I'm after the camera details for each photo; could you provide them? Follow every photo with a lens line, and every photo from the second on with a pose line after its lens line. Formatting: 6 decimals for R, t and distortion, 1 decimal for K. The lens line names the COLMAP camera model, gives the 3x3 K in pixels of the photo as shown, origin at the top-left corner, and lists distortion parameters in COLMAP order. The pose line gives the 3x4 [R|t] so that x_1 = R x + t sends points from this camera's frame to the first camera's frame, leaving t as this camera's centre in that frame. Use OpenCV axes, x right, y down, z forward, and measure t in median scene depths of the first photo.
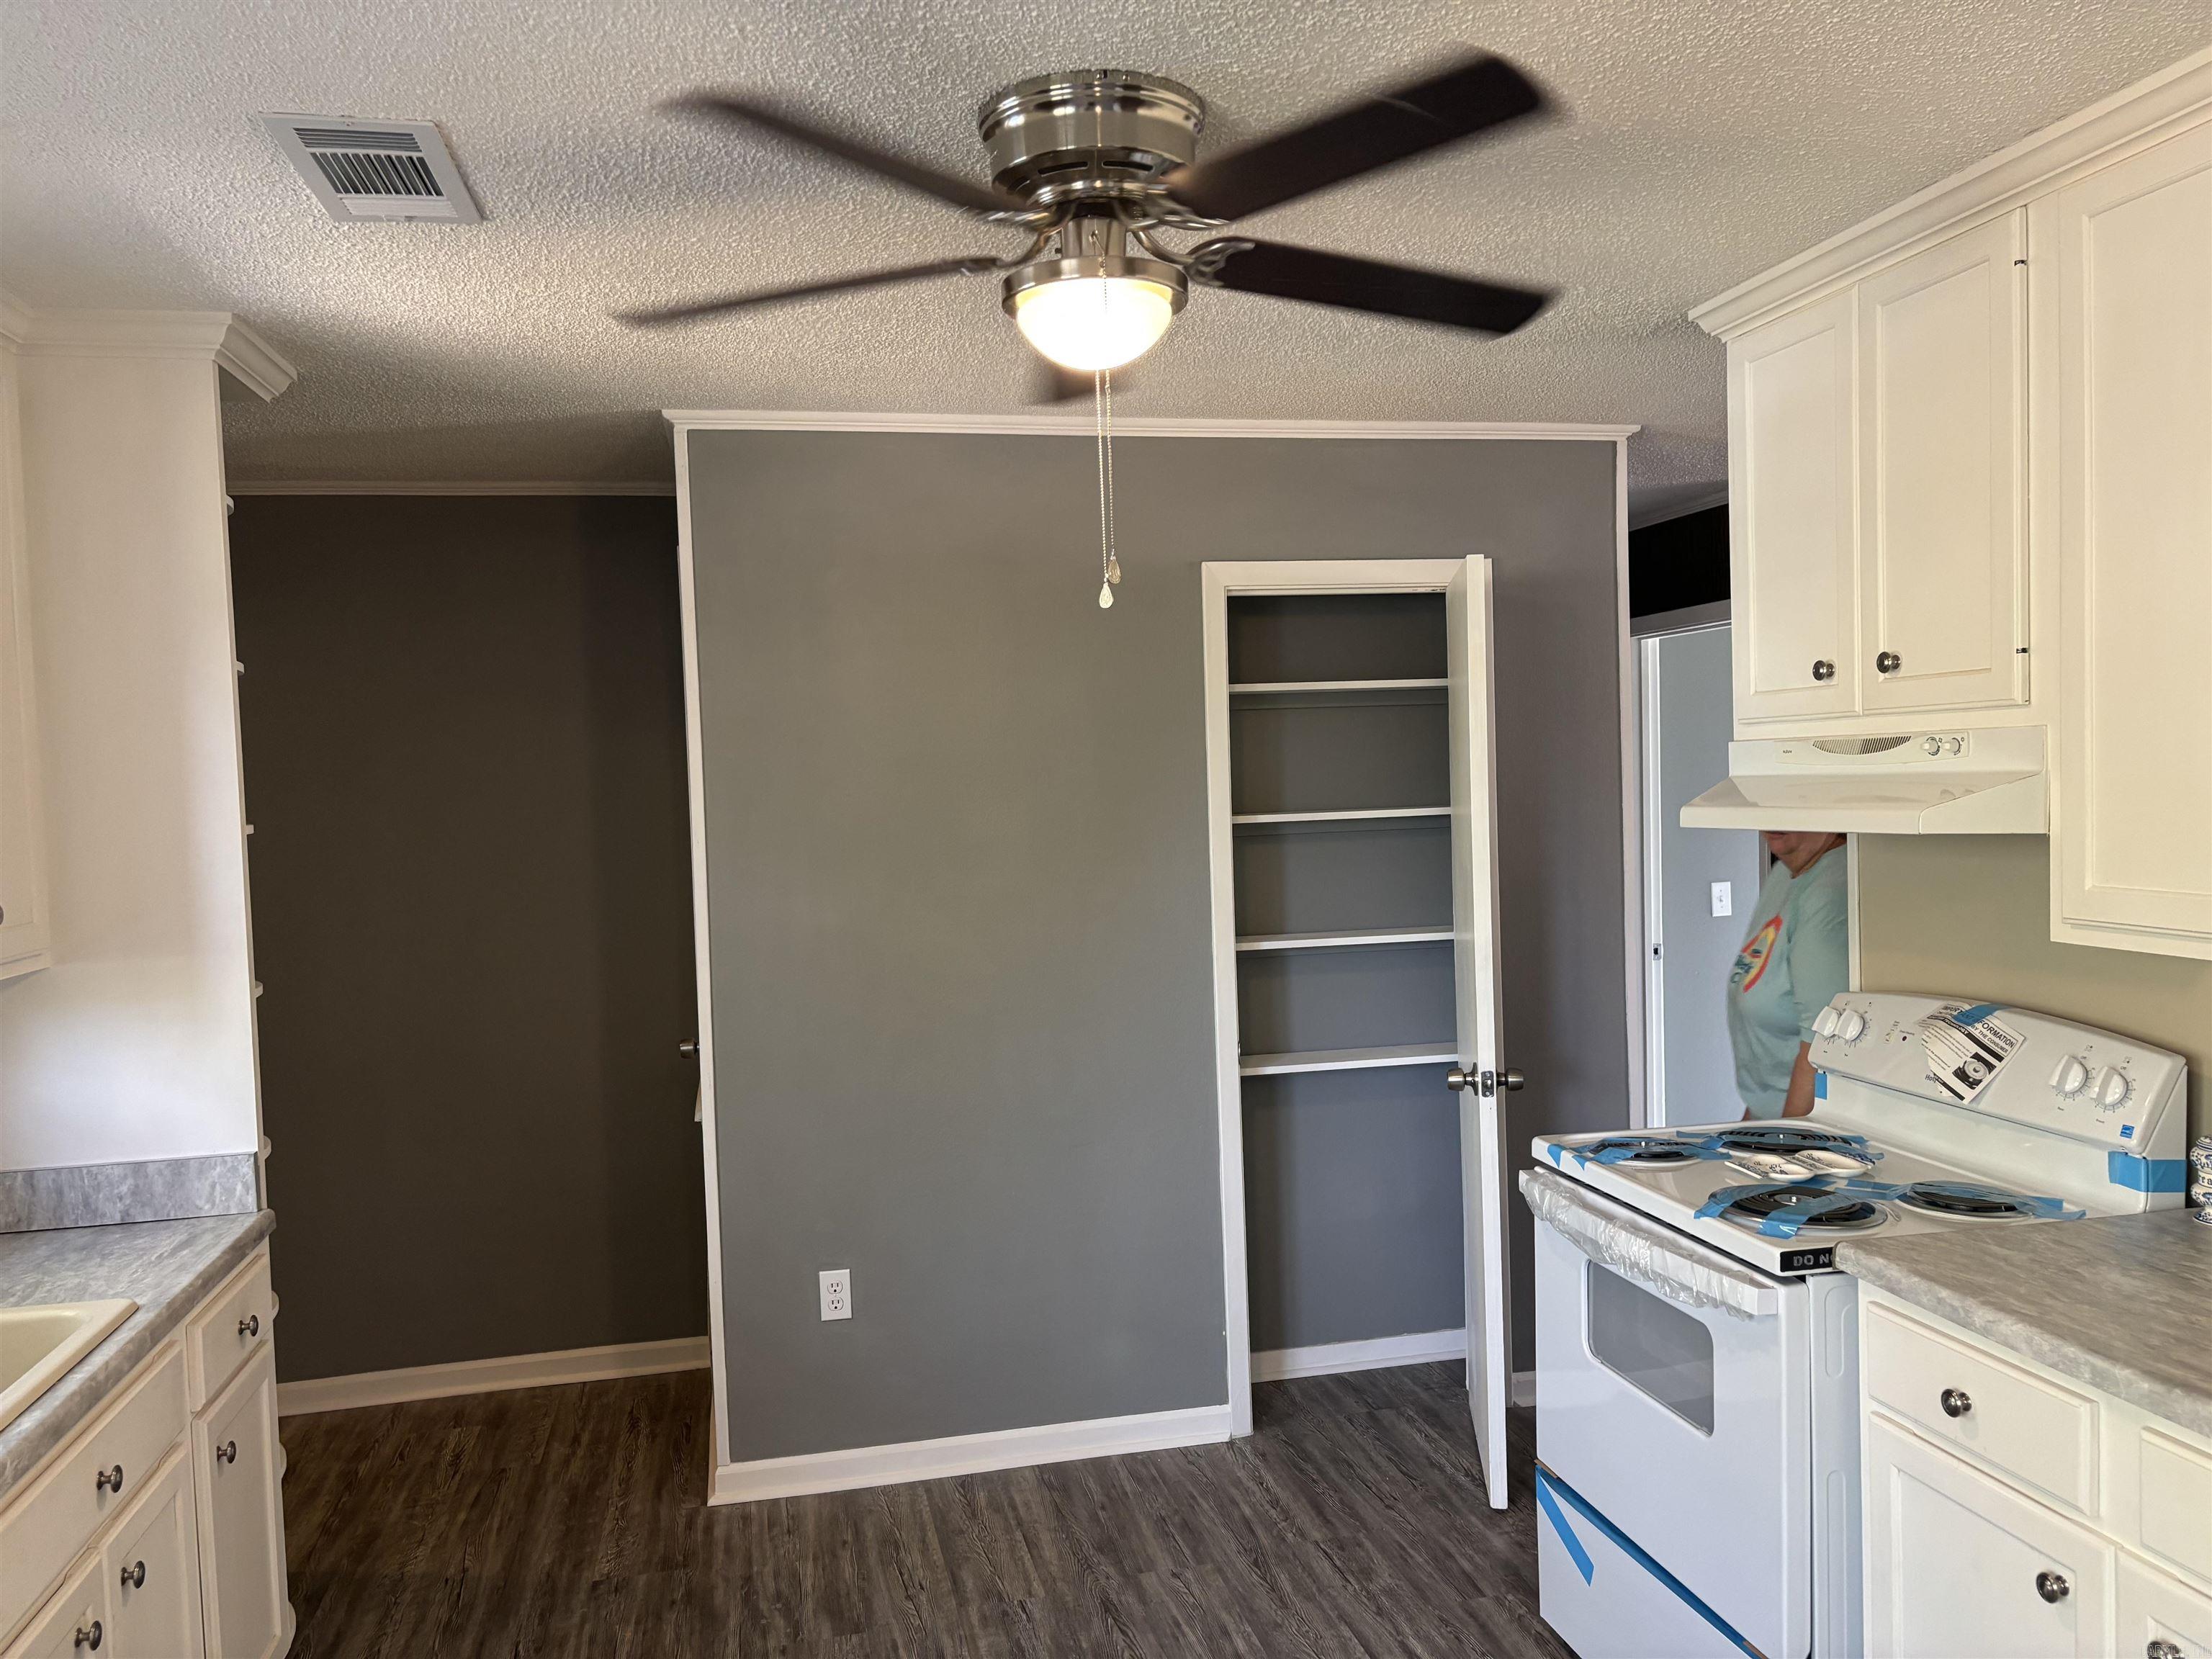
lens RADIAL K [[1657.3, 0, 1106.0], [0, 1657.3, 829.5], [0, 0, 1]] dist [0.066712, -0.058274]
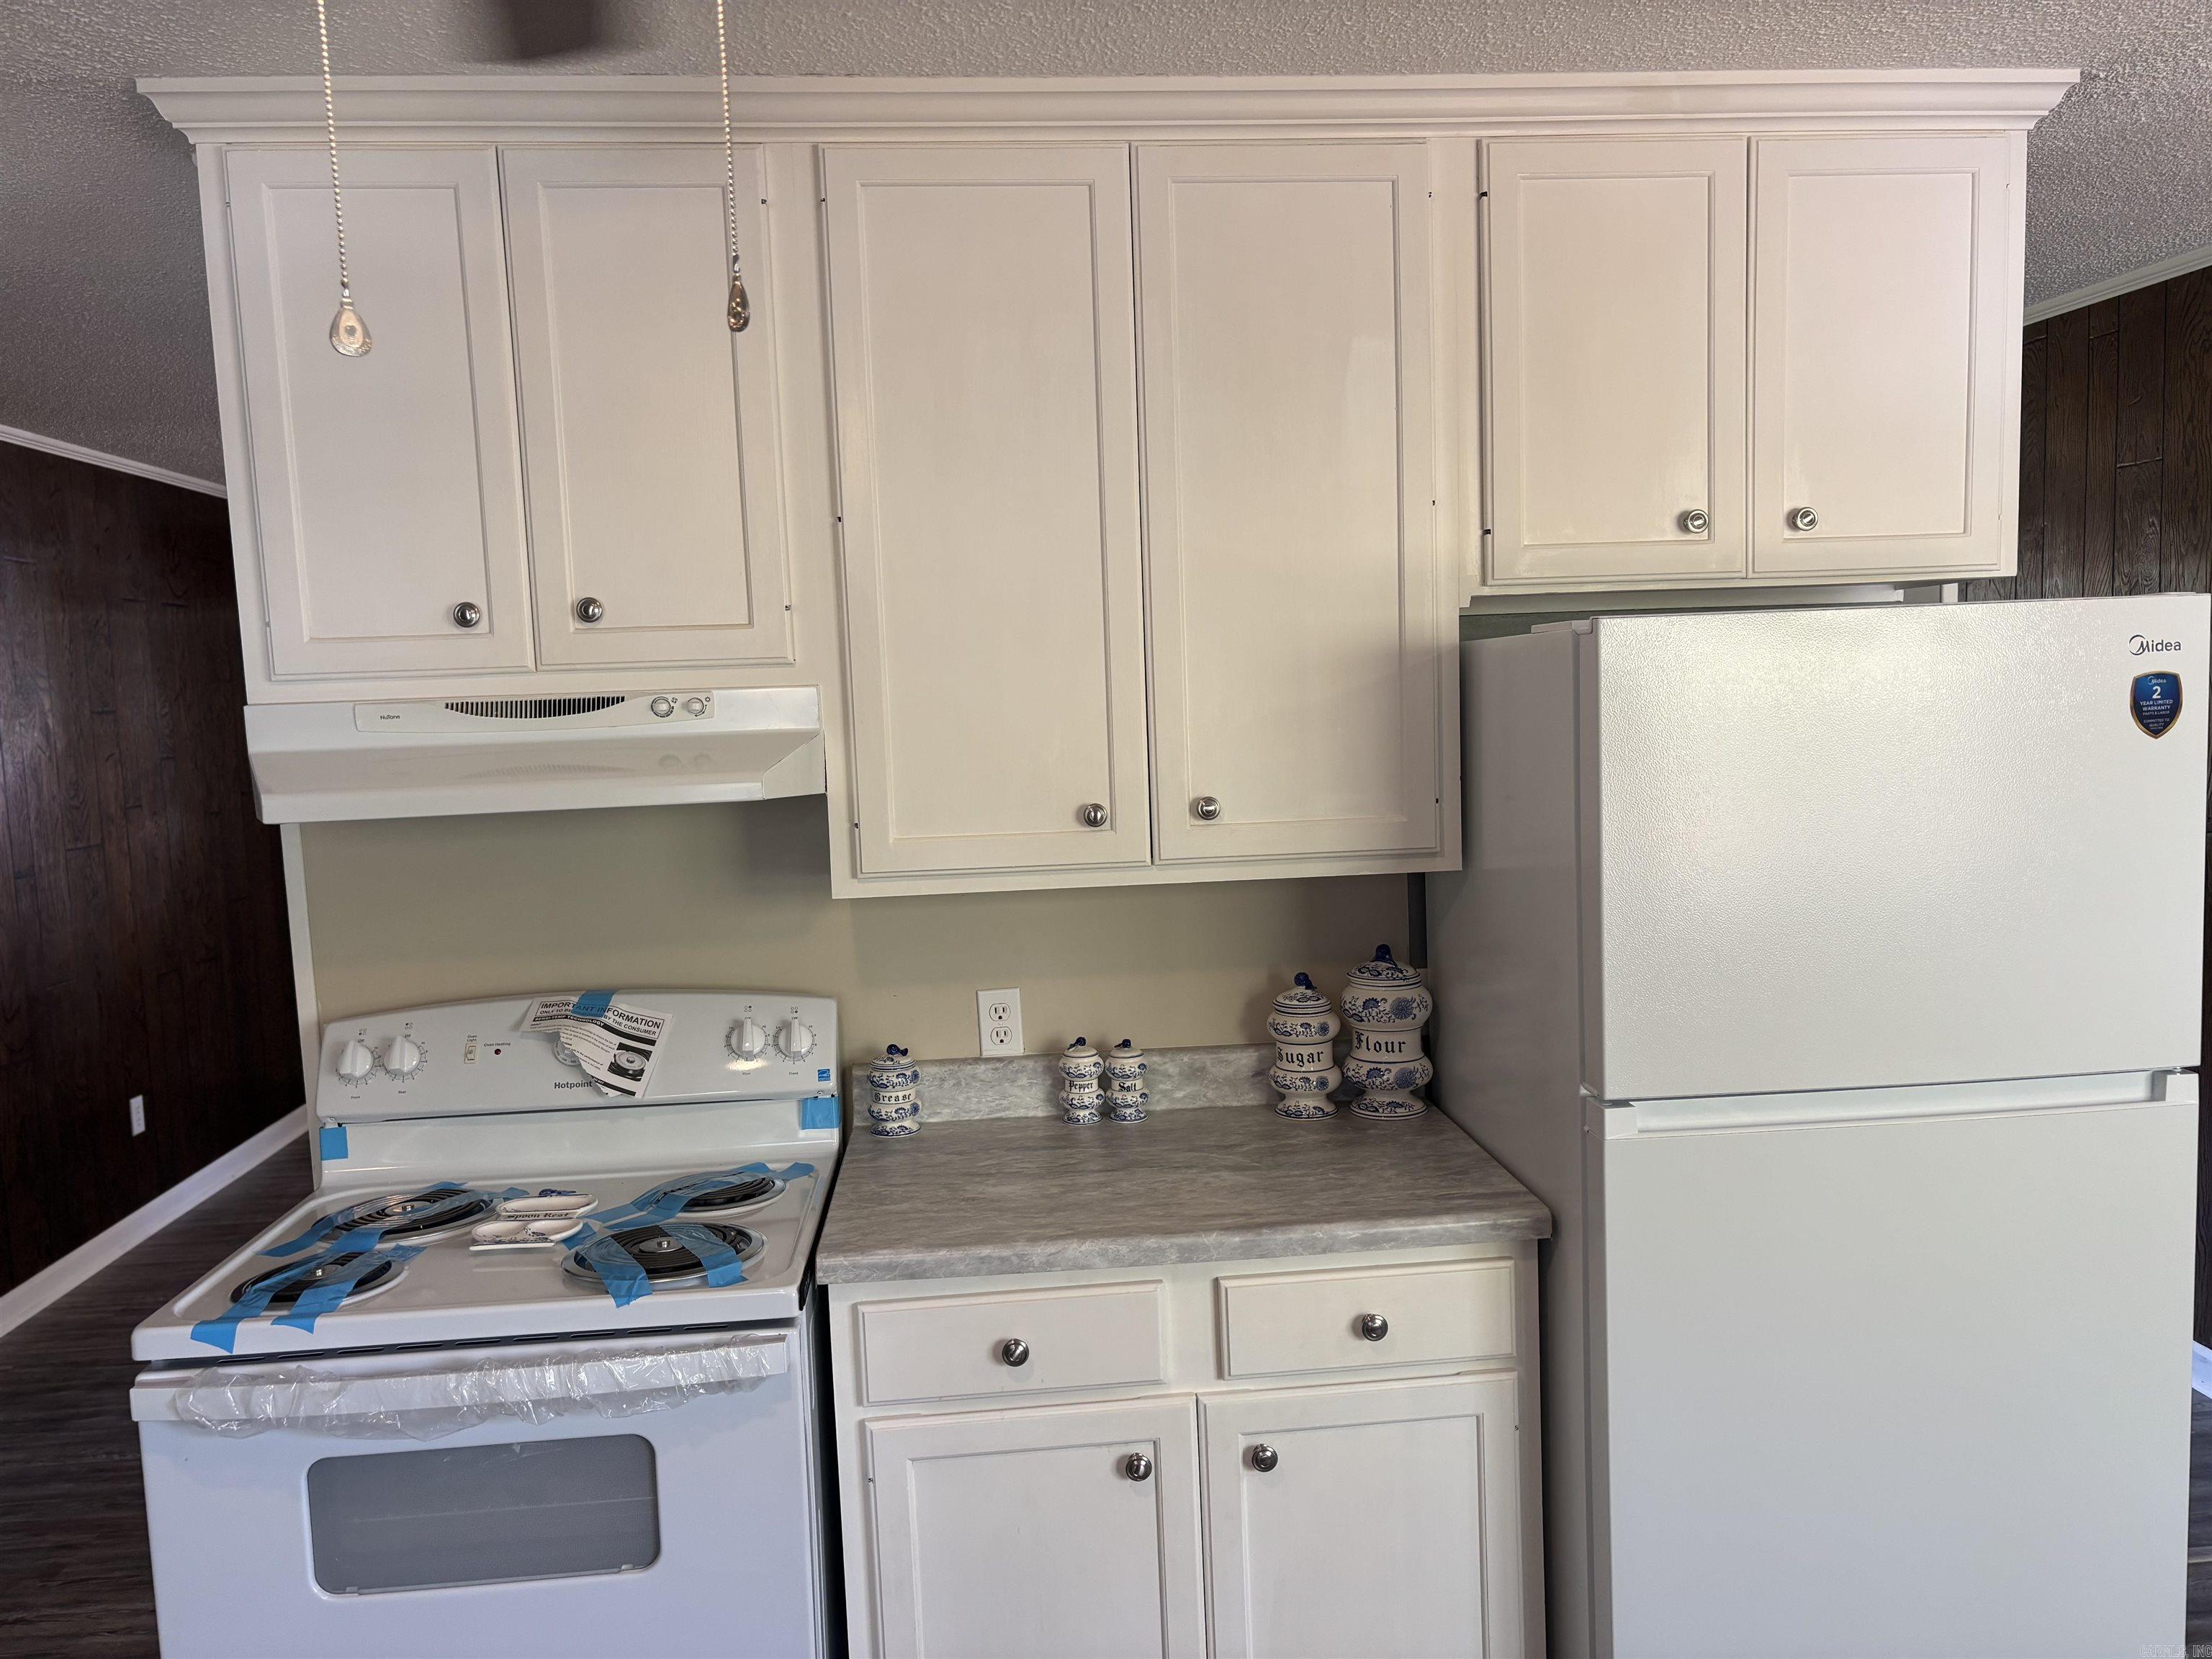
lens RADIAL K [[1657.3, 0, 1106.0], [0, 1657.3, 829.5], [0, 0, 1]] dist [0.066712, -0.058274]
pose [[0.124744, -0.056991, 0.990551, -0.381545], [0.063155, 0.996781, 0.049397, -0.013700], [-0.990177, 0.056396, 0.127942, 0.665638]]
